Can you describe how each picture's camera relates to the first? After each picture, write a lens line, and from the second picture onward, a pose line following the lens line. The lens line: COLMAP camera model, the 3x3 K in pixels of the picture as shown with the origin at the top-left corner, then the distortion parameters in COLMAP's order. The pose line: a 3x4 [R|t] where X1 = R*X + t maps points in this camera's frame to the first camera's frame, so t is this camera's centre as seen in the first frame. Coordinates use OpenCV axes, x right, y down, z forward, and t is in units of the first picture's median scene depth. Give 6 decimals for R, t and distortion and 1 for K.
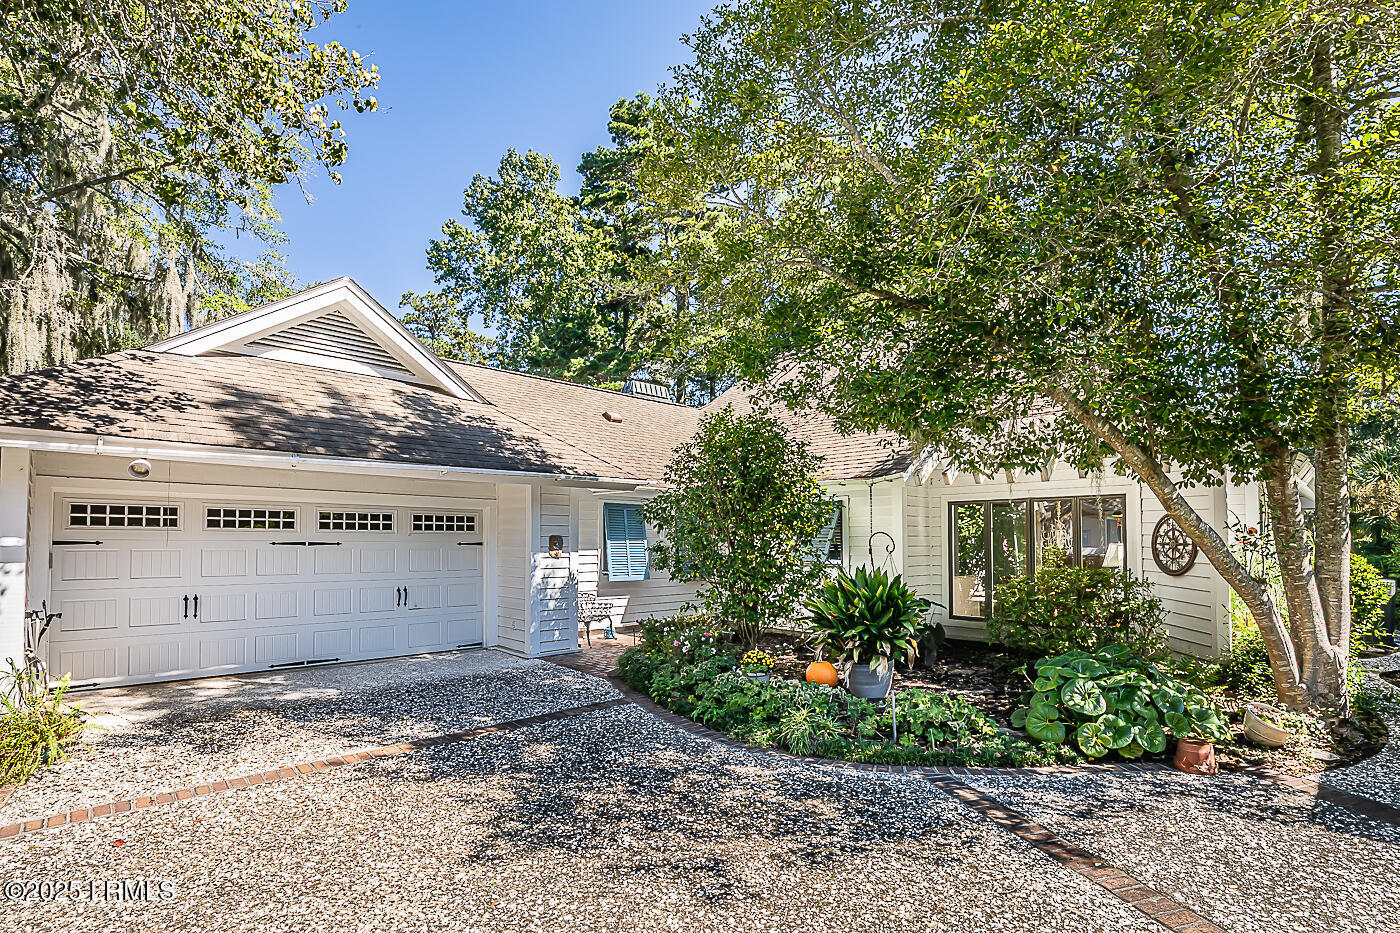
lens RADIAL K [[652.5, 0, 715.8], [0, 652.5, 519.2], [0, 0, 1]] dist [-0.030486, 0.000249]
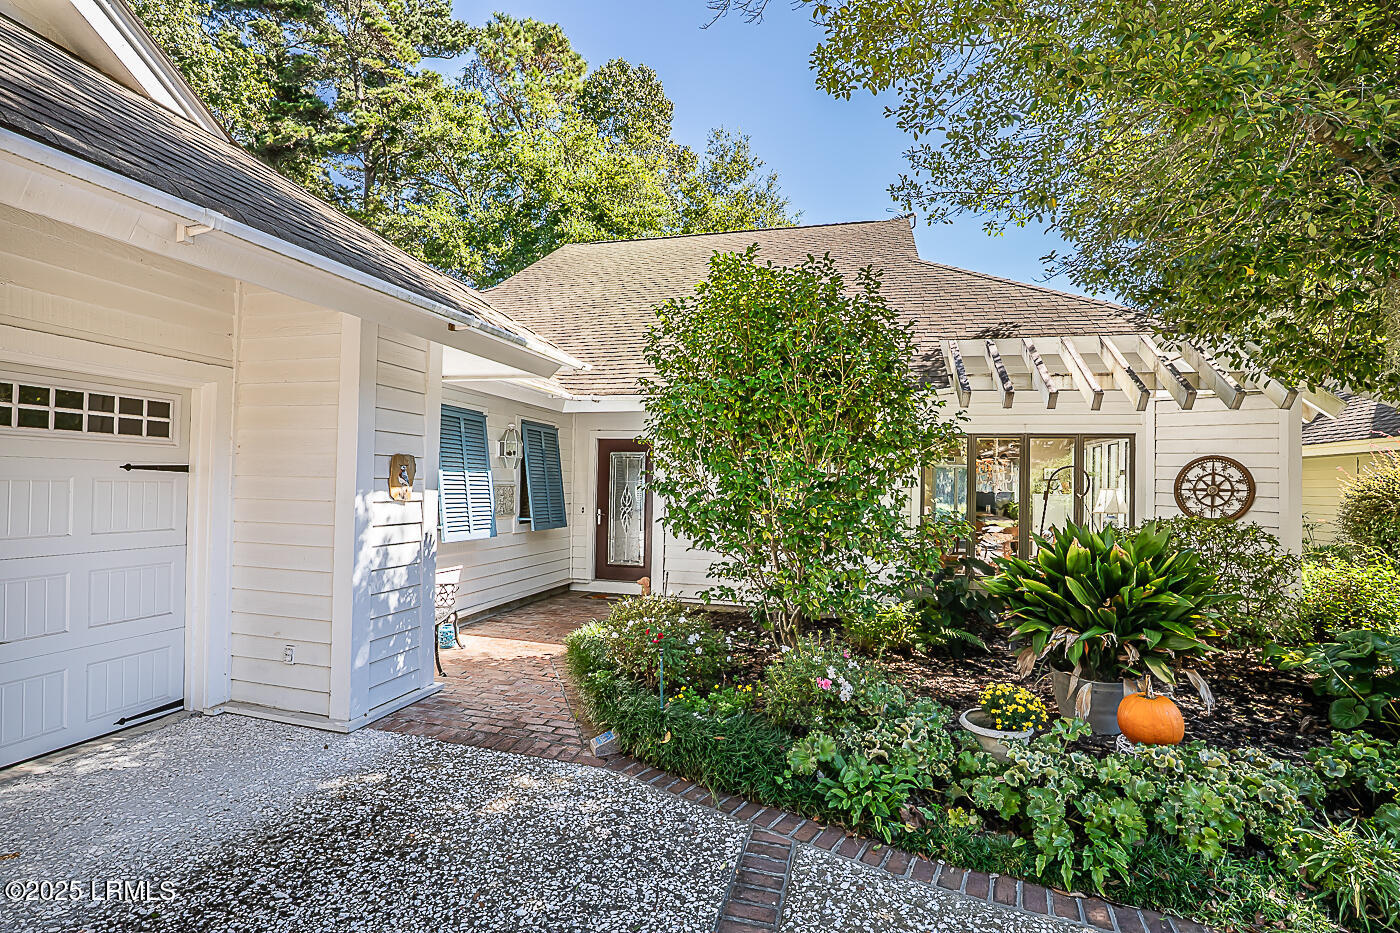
lens RADIAL K [[630.2, 0, 718.0], [0, 630.2, 467.1], [0, 0, 1]] dist [-0.030724, 0.000849]
pose [[0.853478, 0.030182, 0.520254, -0.309367], [-0.036244, 0.999342, 0.001482, 0.026938], [-0.519867, -0.020121, 0.854010, 0.535564]]
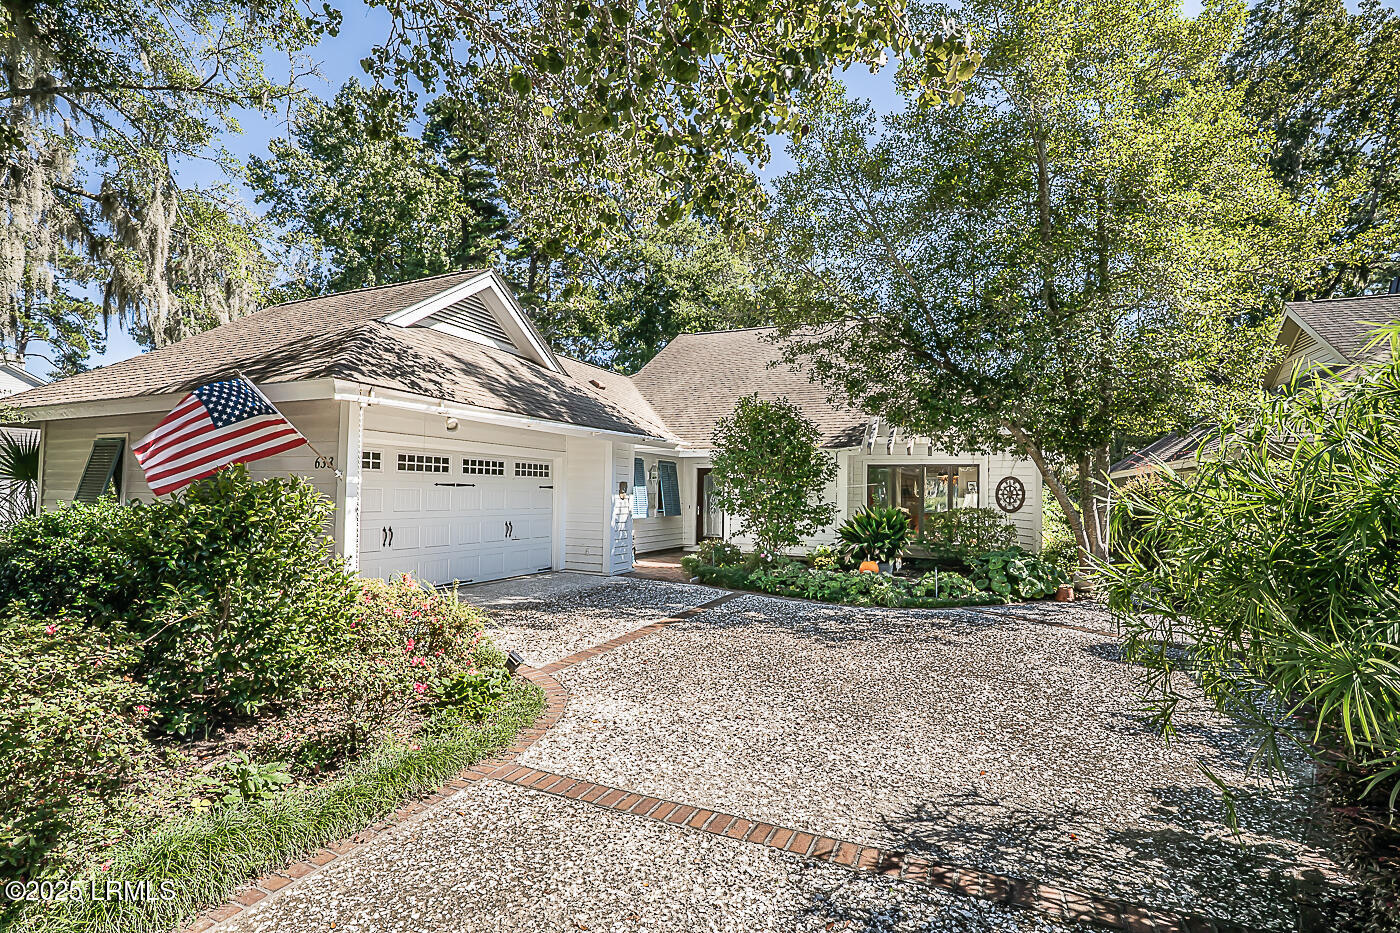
lens RADIAL K [[630.2, 0, 718.0], [0, 630.2, 467.1], [0, 0, 1]] dist [-0.030724, 0.000849]
pose [[0.930299, 0.028871, 0.365665, -0.574739], [-0.027867, 0.999579, -0.008024, 0.000119], [-0.365743, -0.002725, 0.930712, -0.263018]]
